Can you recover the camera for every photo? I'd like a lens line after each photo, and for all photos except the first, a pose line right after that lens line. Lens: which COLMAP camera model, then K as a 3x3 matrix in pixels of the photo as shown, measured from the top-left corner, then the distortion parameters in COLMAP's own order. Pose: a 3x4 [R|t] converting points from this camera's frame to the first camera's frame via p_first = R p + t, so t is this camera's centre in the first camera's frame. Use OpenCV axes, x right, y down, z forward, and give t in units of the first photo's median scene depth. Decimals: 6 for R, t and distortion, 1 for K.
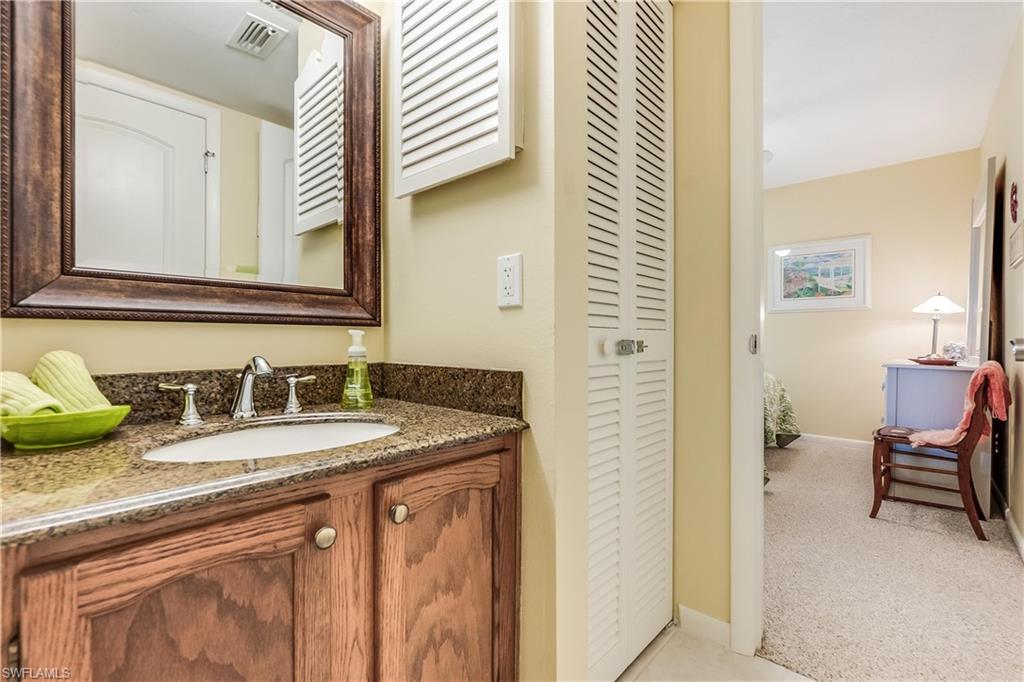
lens RADIAL K [[447.1, 0, 513.3], [0, 447.1, 344.4], [0, 0, 1]] dist [-0.004049, 0.001160]
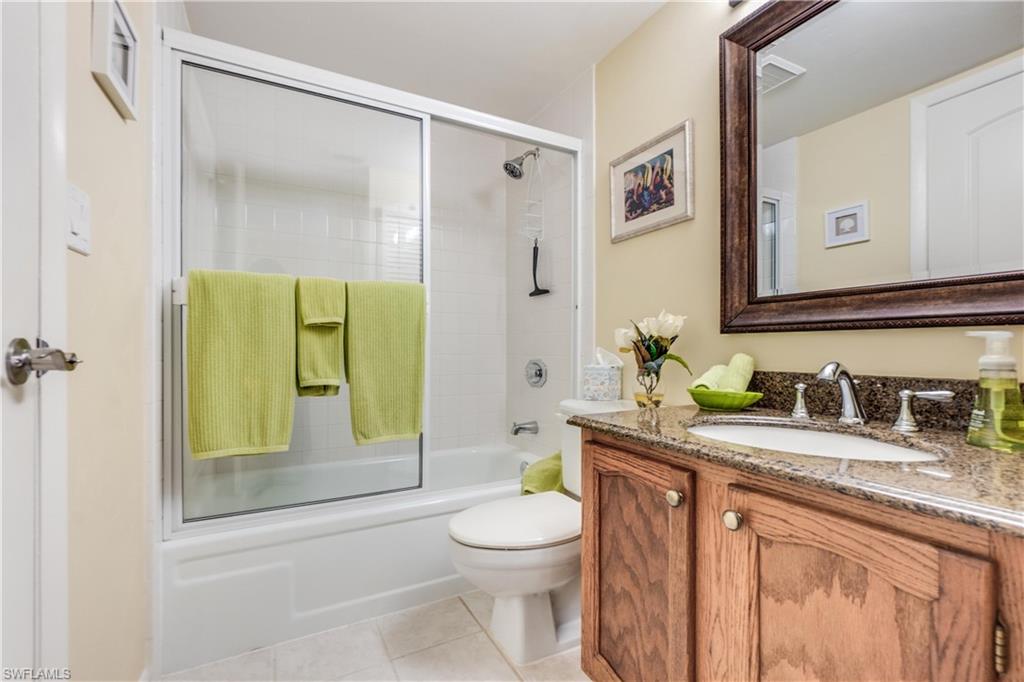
lens RADIAL K [[447.1, 0, 512.9], [0, 447.1, 347.5], [0, 0, 1]] dist [-0.004049, 0.001160]
pose [[-0.322232, 0.000680, -0.946660, 0.706281], [-0.008621, 0.999956, 0.003653, -0.004825], [0.946621, 0.009339, -0.322212, 0.714638]]
